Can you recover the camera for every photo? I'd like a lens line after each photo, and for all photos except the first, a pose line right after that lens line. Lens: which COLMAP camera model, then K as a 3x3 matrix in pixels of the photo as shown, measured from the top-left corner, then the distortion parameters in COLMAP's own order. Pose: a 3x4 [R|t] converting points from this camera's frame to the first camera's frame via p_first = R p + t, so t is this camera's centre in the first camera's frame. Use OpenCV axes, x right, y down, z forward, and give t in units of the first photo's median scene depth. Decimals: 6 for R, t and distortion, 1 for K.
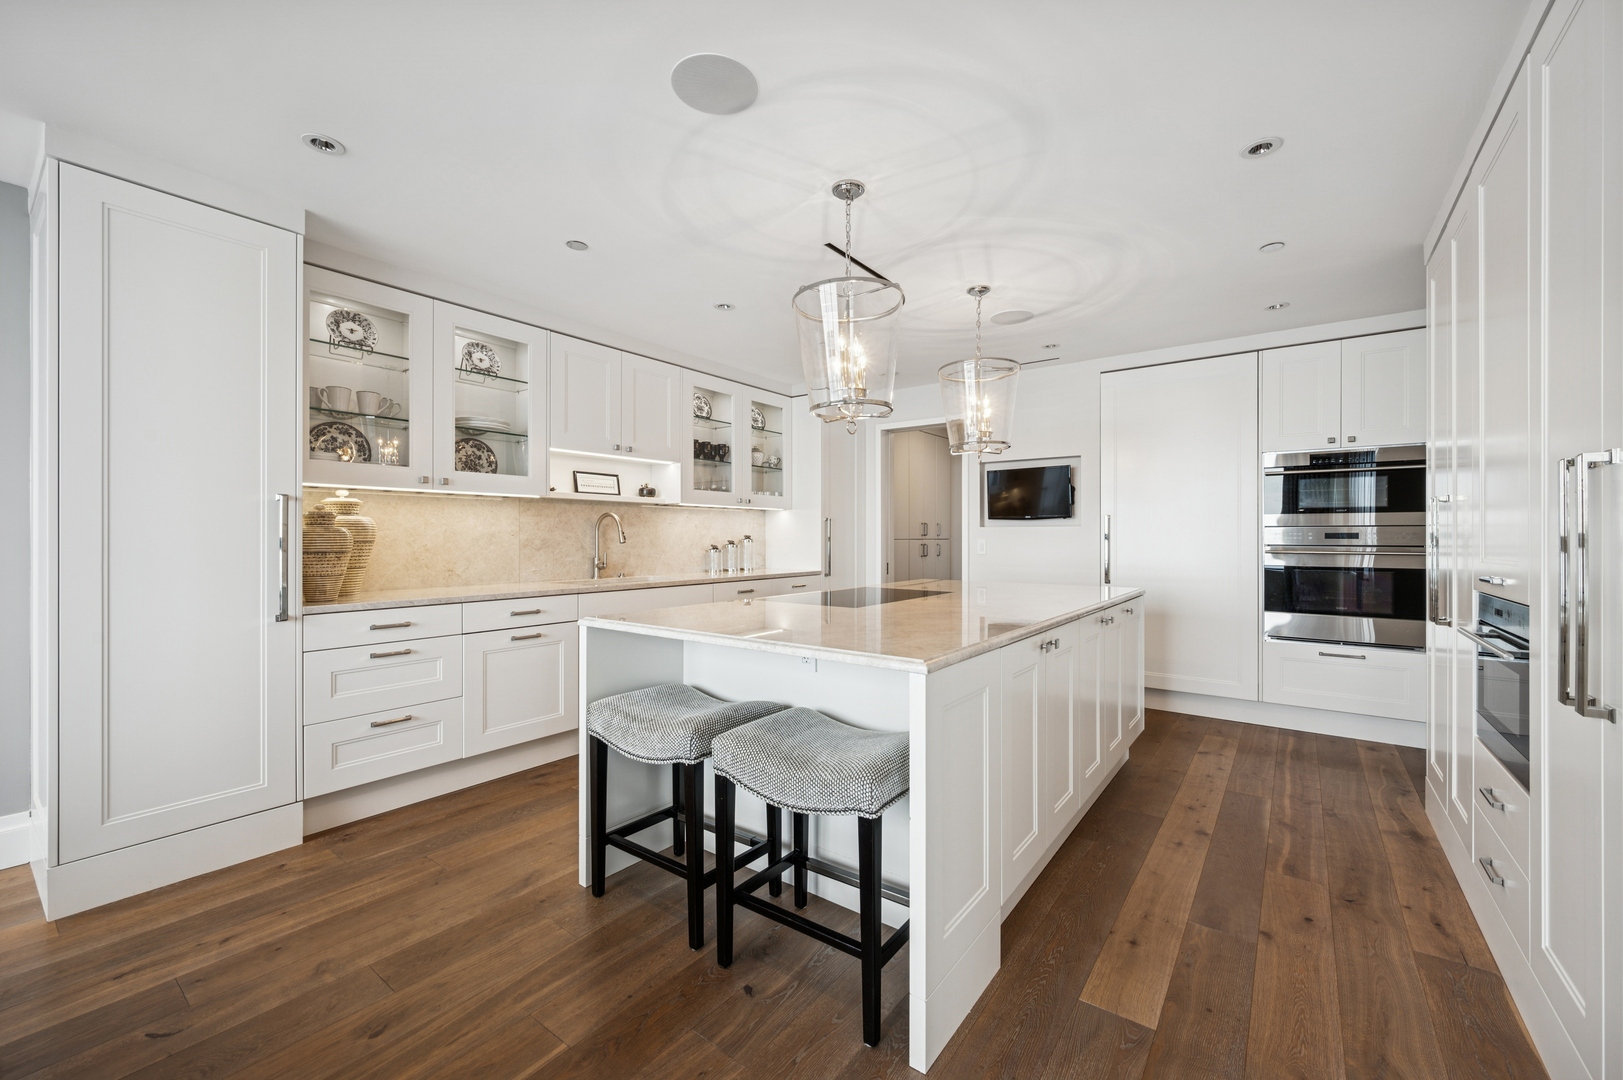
lens RADIAL K [[654.4, 0, 814.7], [0, 654.4, 537.3], [0, 0, 1]] dist [0.000977, 0.000036]
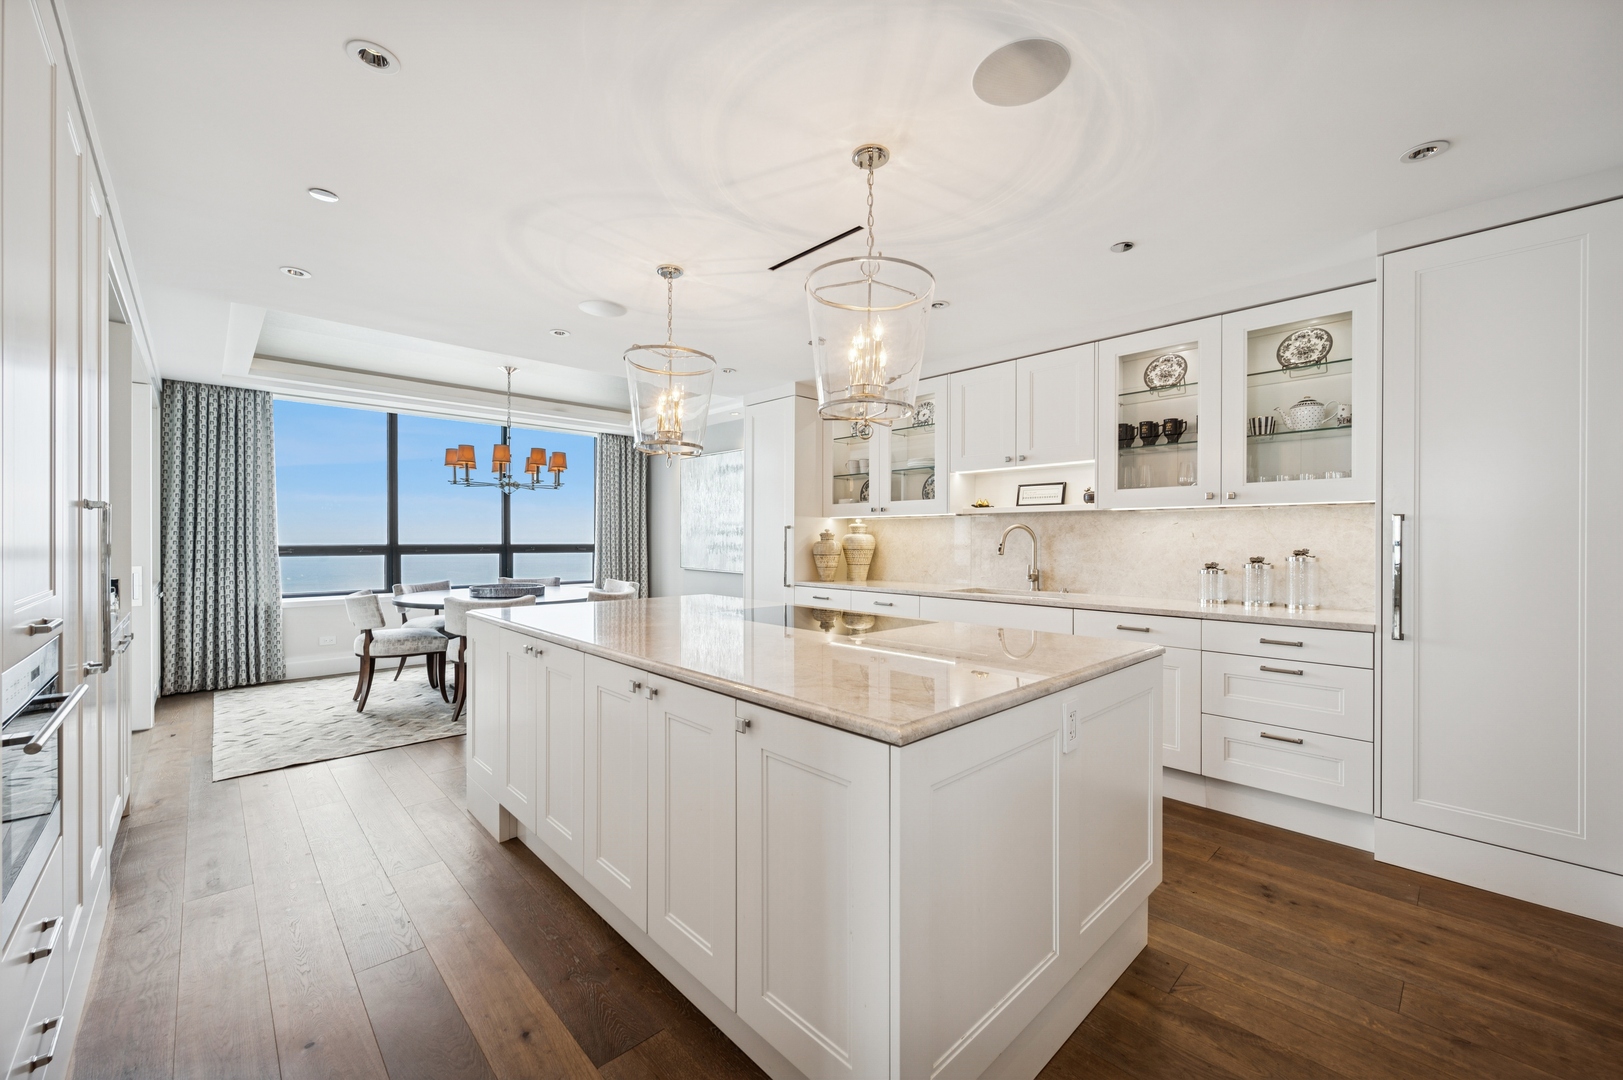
lens RADIAL K [[640.6, 0, 813.8], [0, 640.6, 542.2], [0, 0, 1]] dist [-0.002842, -0.000301]
pose [[-0.164761, 0.002949, -0.986329, 0.696357], [-0.002605, 0.999991, 0.003425, -0.013314], [0.986330, 0.003133, -0.164751, 0.851689]]
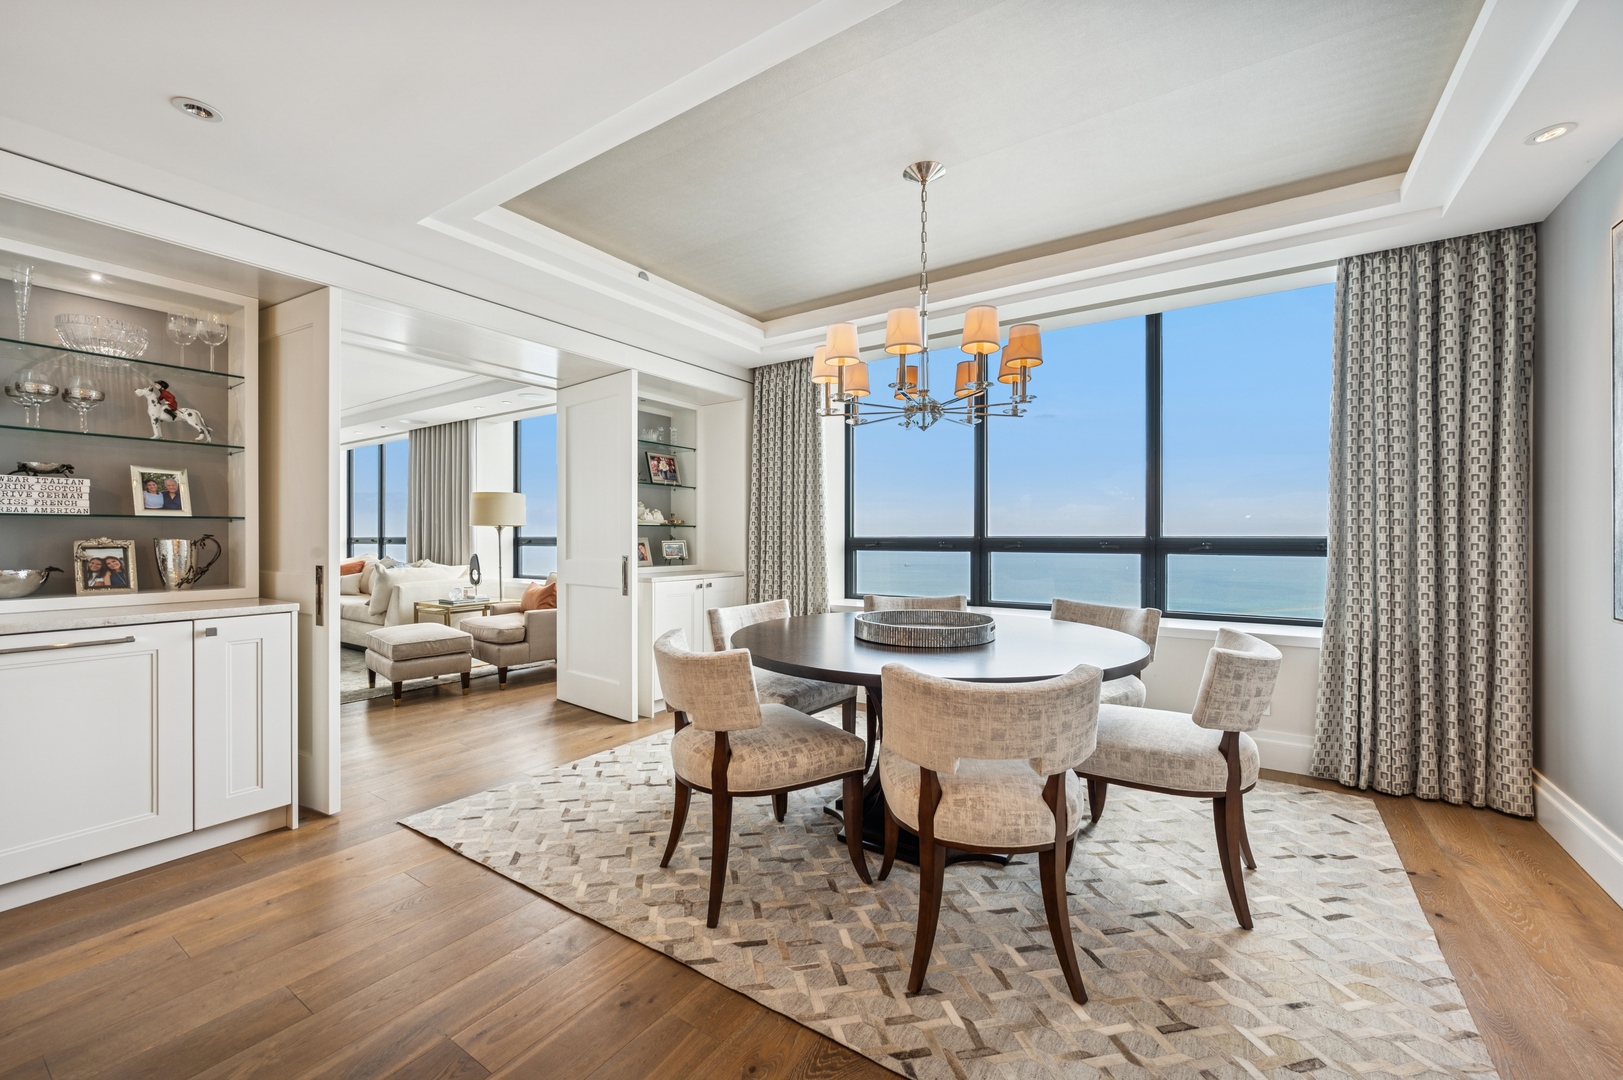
lens RADIAL K [[654.4, 0, 814.7], [0, 654.4, 537.3], [0, 0, 1]] dist [0.000977, 0.000036]
pose [[-0.998309, -0.001152, -0.058122, -0.324196], [-0.001020, 0.999997, -0.002297, 0.002753], [0.058125, -0.002234, -0.998307, 0.672512]]
